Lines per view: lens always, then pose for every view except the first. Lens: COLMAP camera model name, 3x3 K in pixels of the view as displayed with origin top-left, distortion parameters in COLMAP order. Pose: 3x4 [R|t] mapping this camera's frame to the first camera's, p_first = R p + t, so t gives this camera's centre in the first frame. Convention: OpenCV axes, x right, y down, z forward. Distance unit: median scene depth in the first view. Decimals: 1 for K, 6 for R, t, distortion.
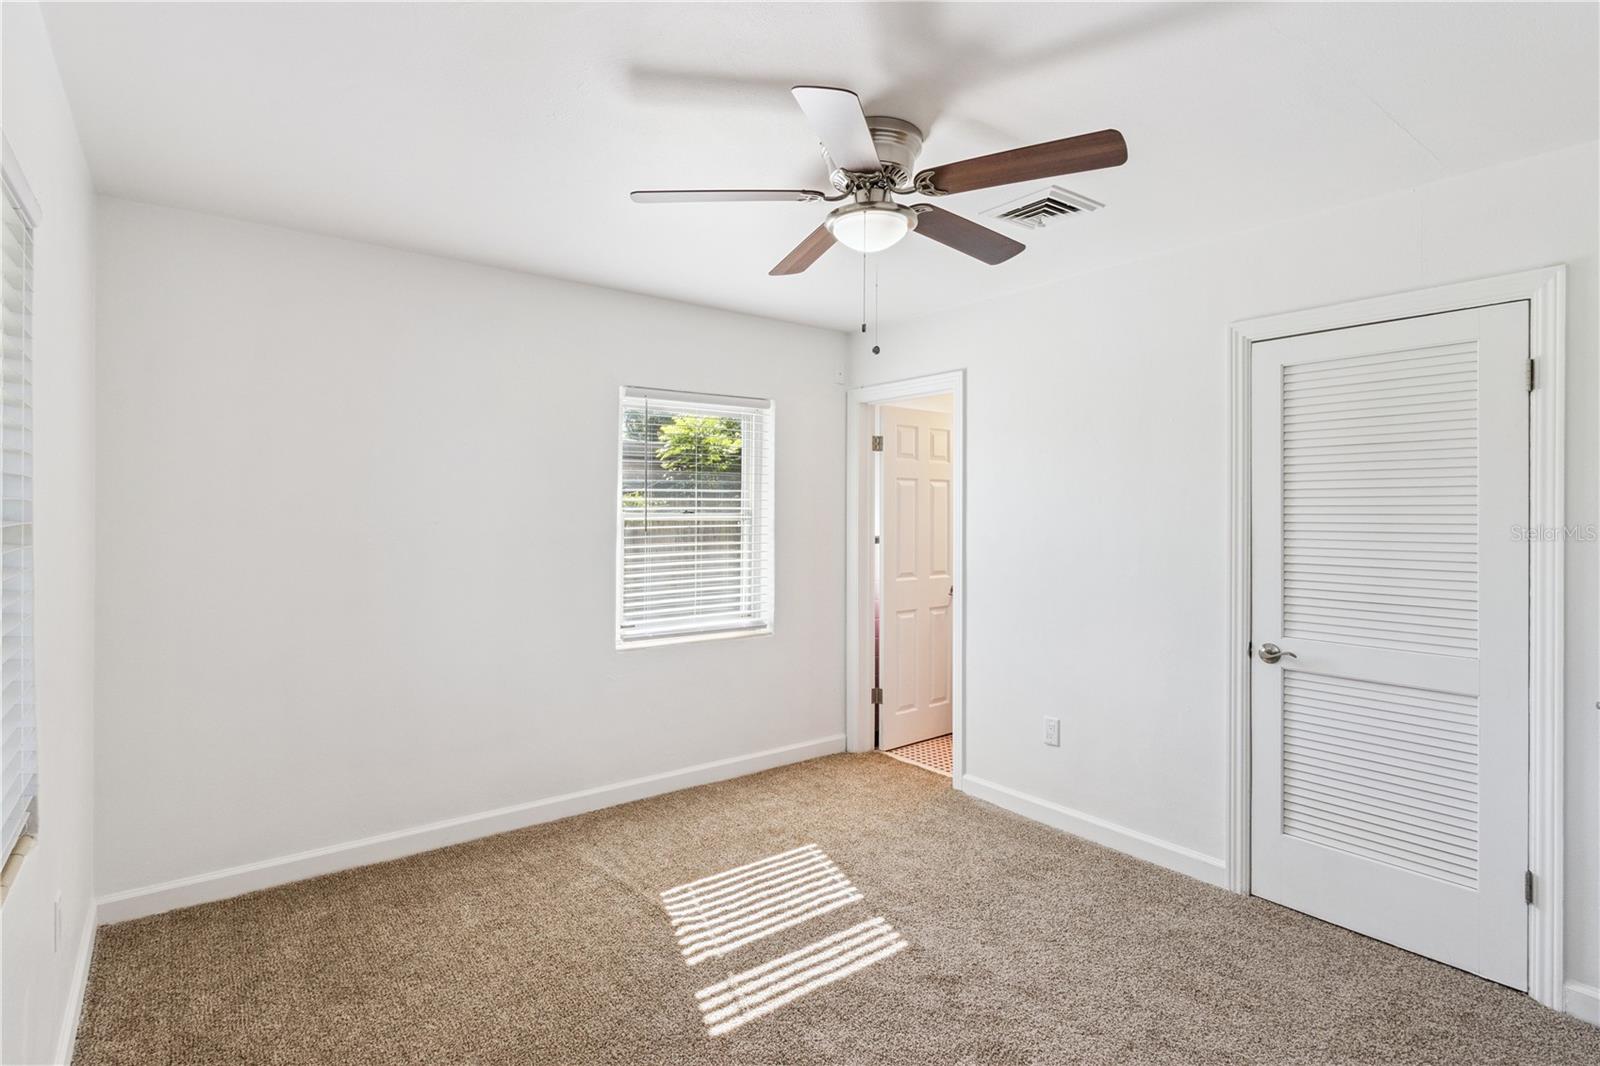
lens RADIAL K [[811.1, 0, 782.7], [0, 811.1, 508.3], [0, 0, 1]] dist [0.001506, -0.000921]
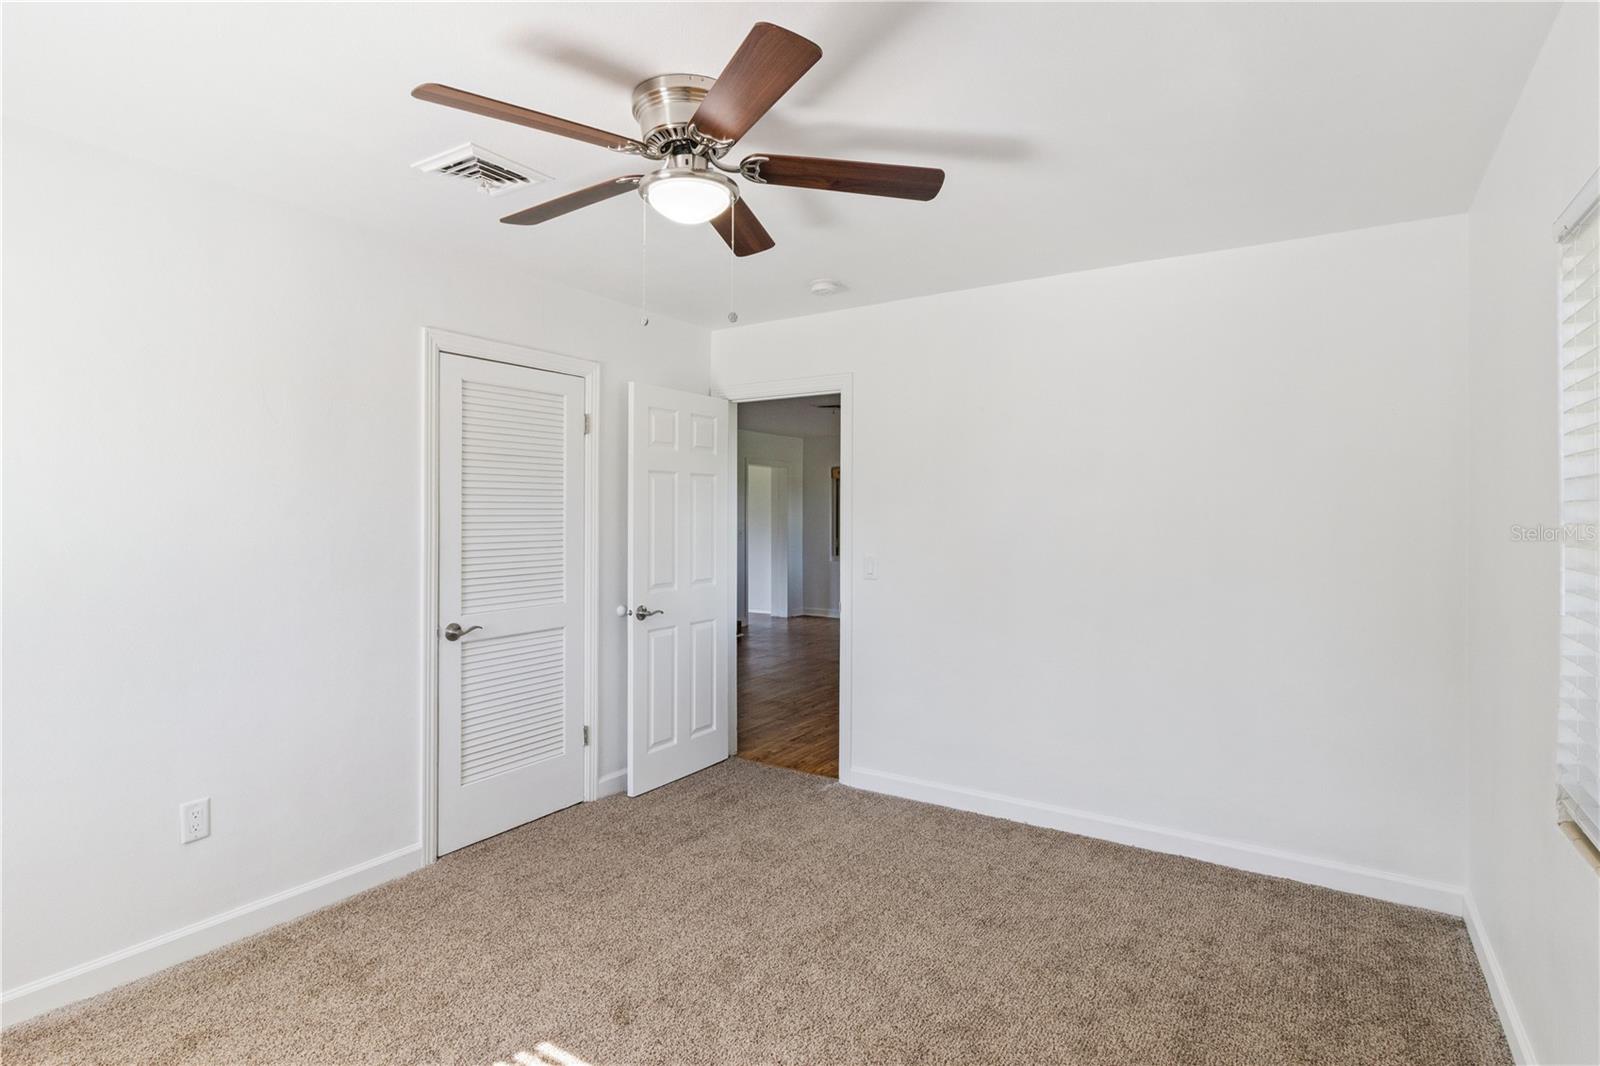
lens RADIAL K [[811.1, 0, 782.7], [0, 811.1, 508.3], [0, 0, 1]] dist [0.001506, -0.000921]
pose [[-0.330856, 0.000875, 0.943681, -0.623333], [-0.003300, 0.999992, -0.002084, 0.007641], [-0.943676, -0.003804, -0.330850, 0.952203]]
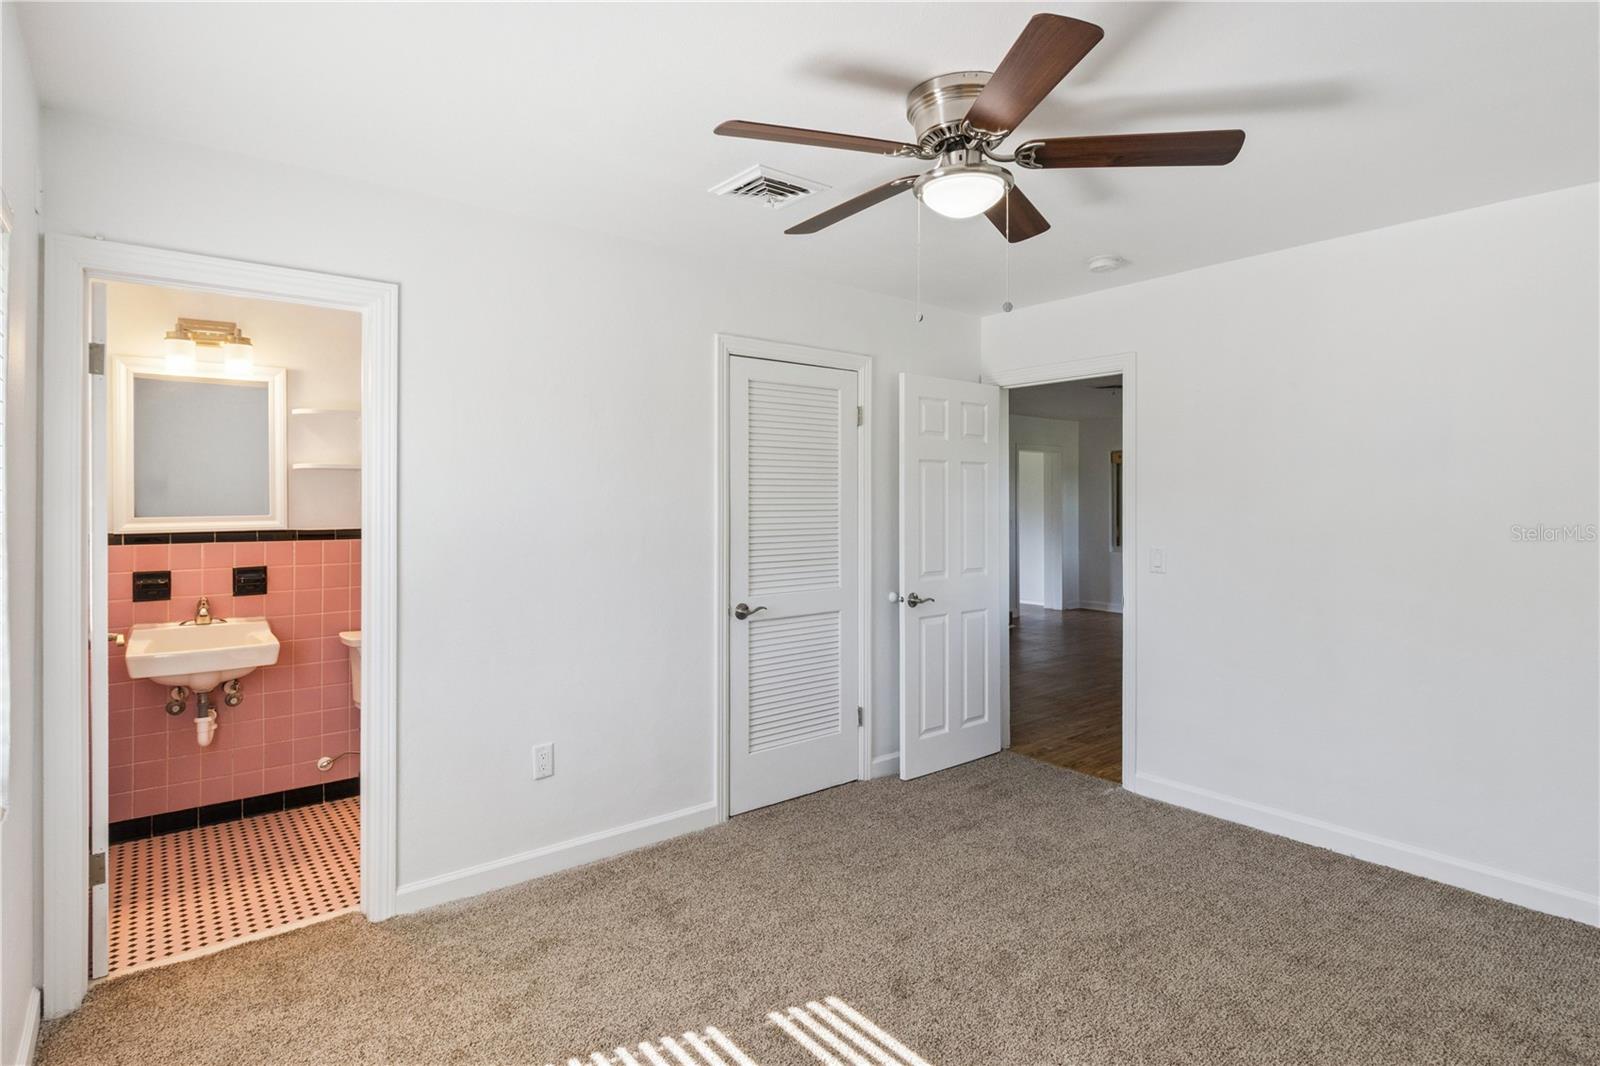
lens RADIAL K [[817.6, 0, 794.8], [0, 817.6, 493.1], [0, 0, 1]] dist [0.001154, -0.001211]
pose [[-0.029080, 0.003218, 0.999572, -0.648659], [-0.000550, 0.999995, -0.003235, 0.003305], [-0.999577, -0.000644, -0.029078, 0.966847]]
